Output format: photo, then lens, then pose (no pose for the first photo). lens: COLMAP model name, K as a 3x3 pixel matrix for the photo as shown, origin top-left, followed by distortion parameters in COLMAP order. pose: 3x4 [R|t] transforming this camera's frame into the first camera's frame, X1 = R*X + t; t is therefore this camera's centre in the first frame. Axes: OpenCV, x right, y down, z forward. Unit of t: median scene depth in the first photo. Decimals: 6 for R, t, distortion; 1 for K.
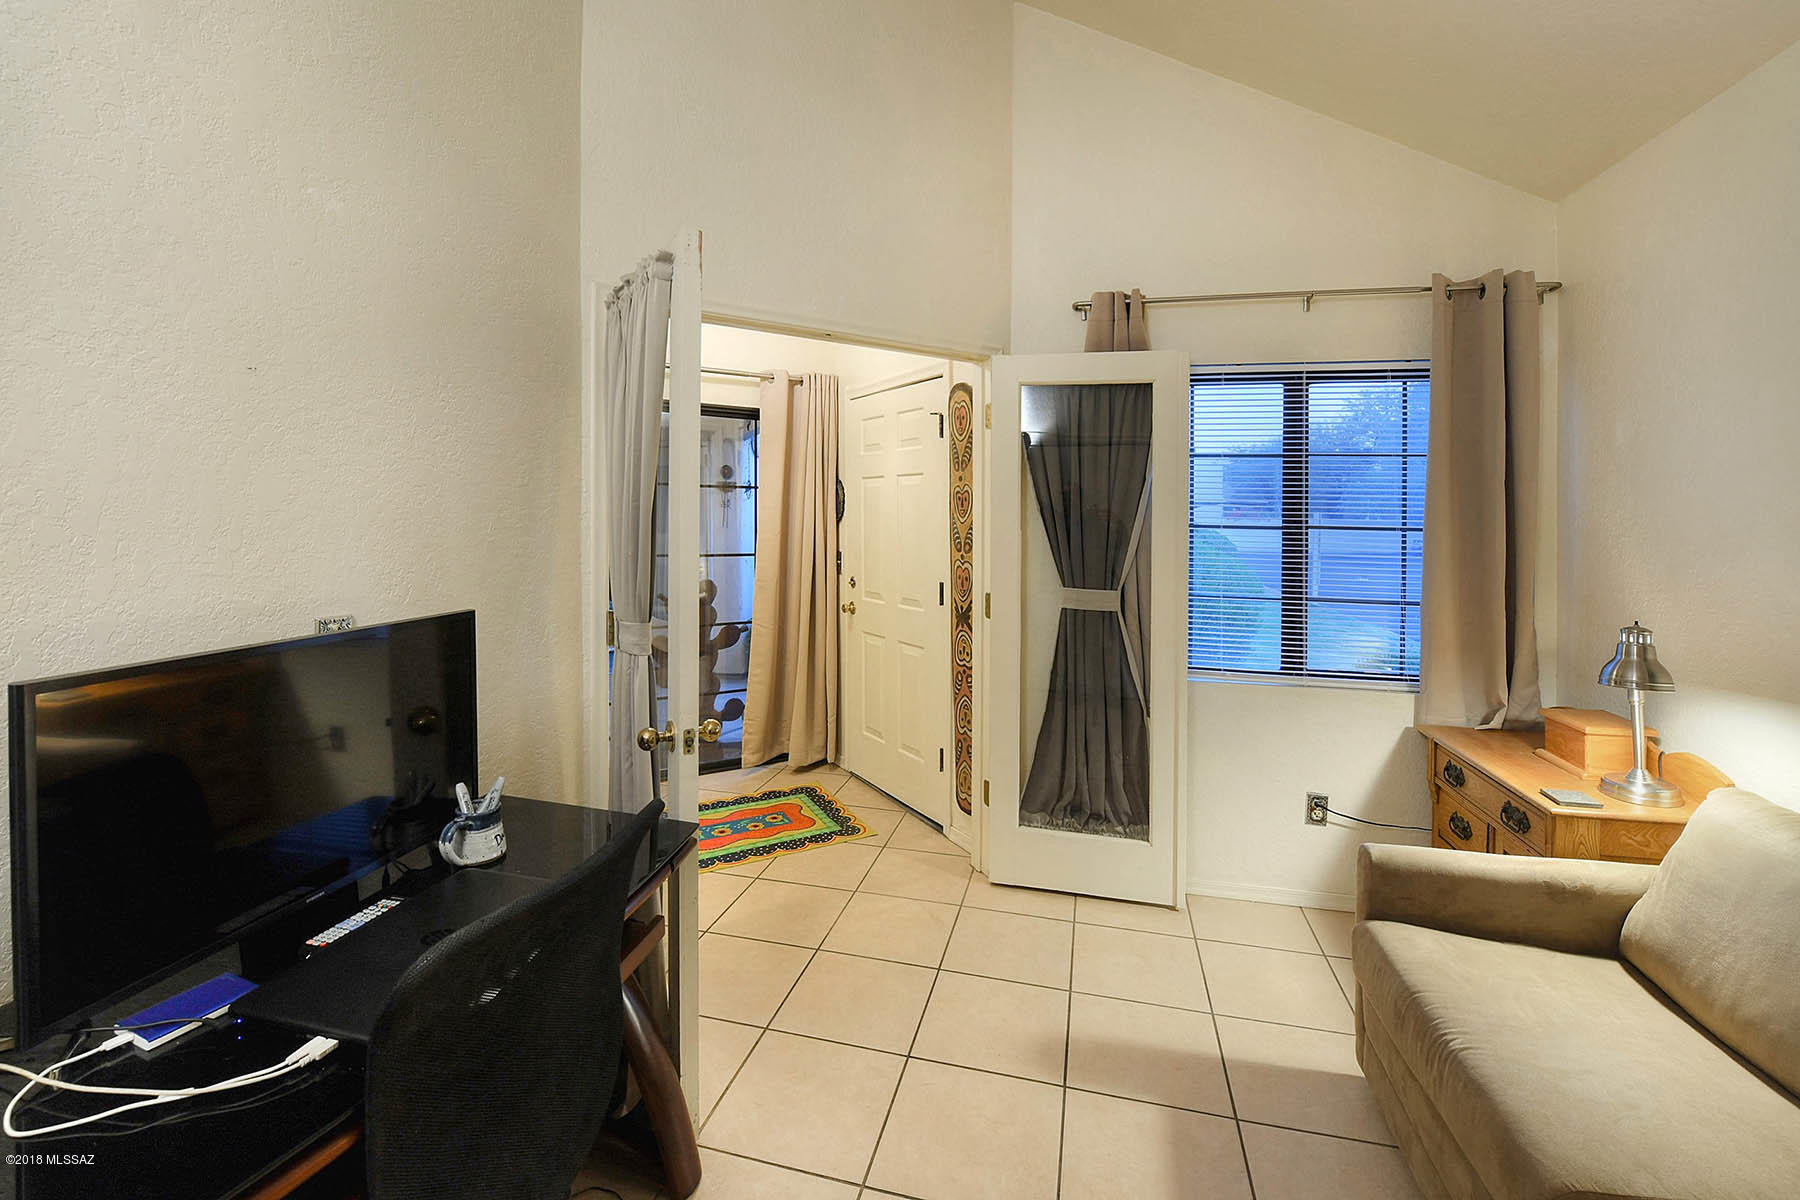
lens RADIAL K [[815.0, 0, 876.9], [0, 815.0, 512.4], [0, 0, 1]] dist [-0.014775, 0.000218]
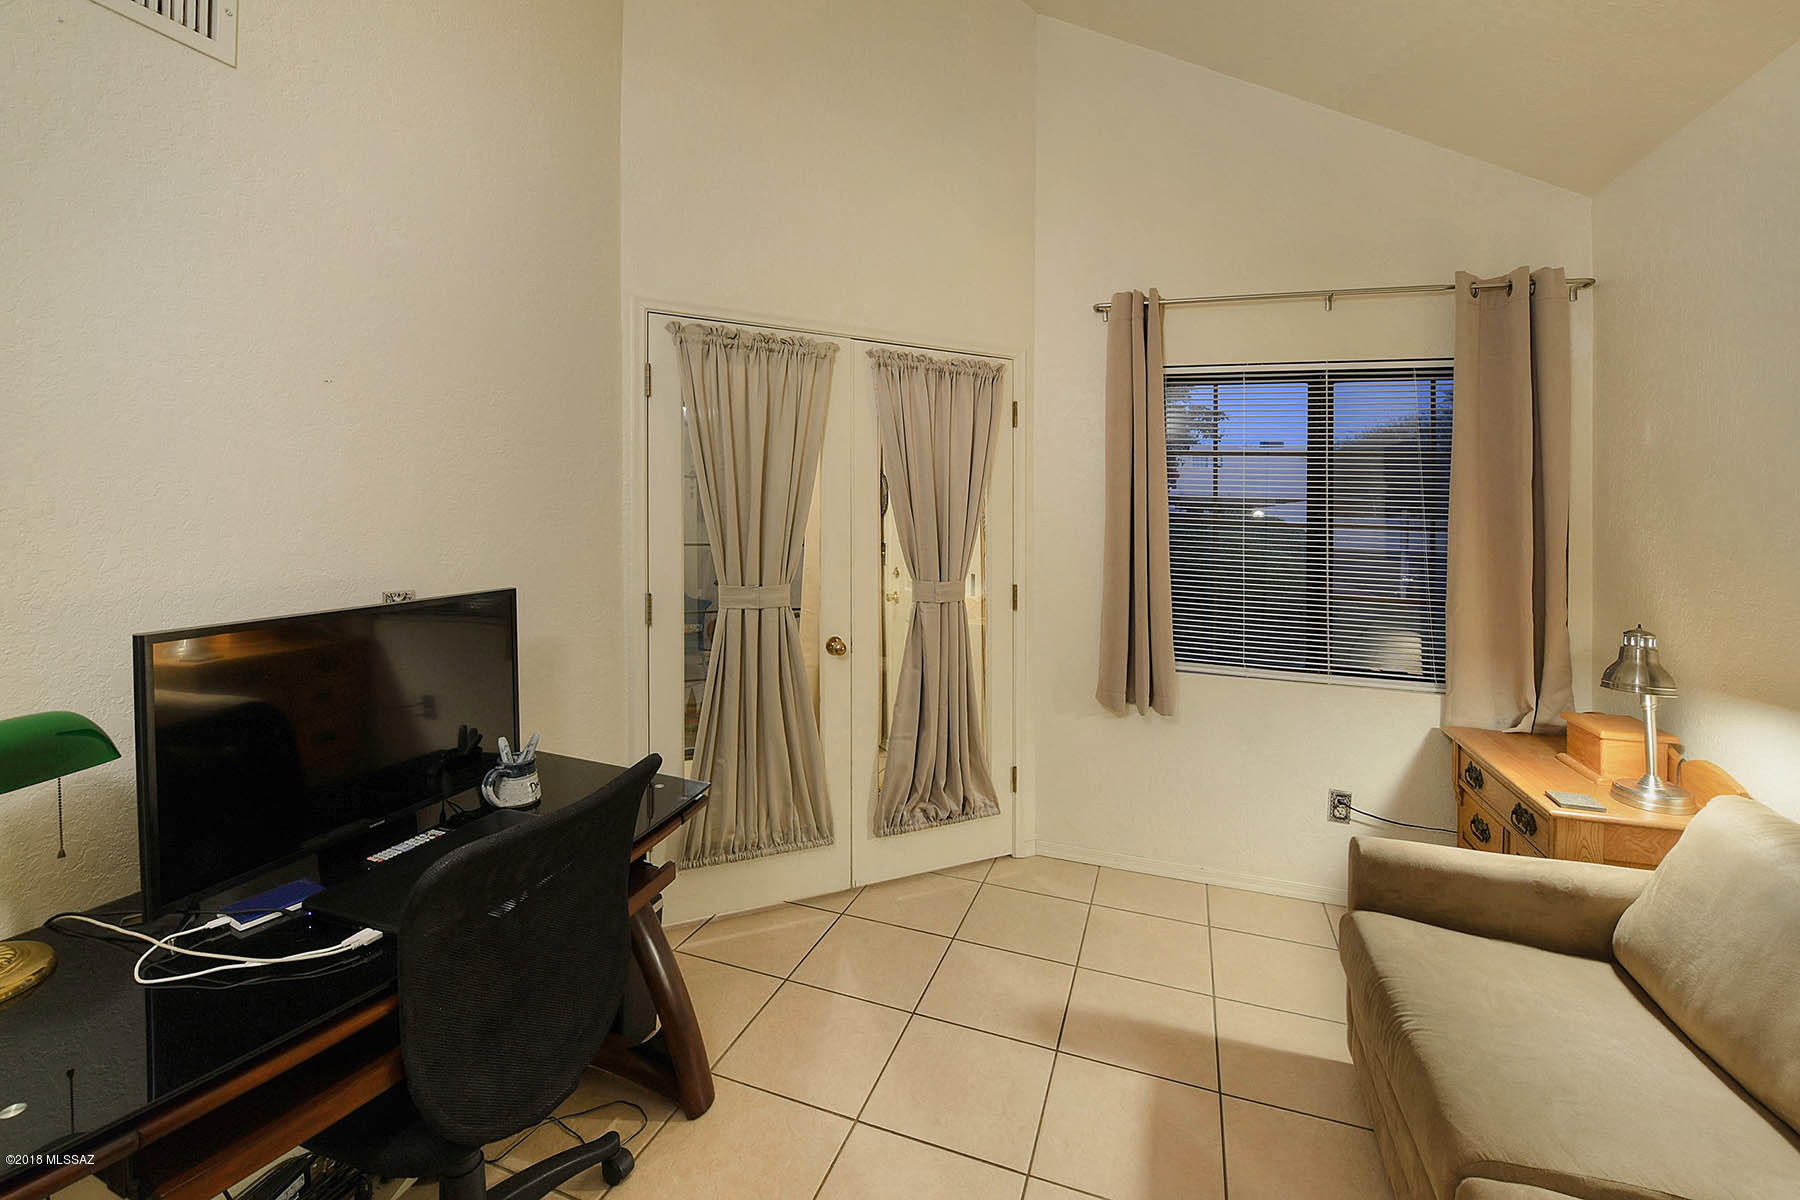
lens RADIAL K [[815.0, 0, 876.9], [0, 815.0, 512.4], [0, 0, 1]] dist [-0.014775, 0.000218]
pose [[0.994732, 0.010775, -0.101938, 0.102941], [-0.009774, 0.999899, 0.010313, -0.003723], [0.102039, -0.009262, 0.994737, -0.074982]]
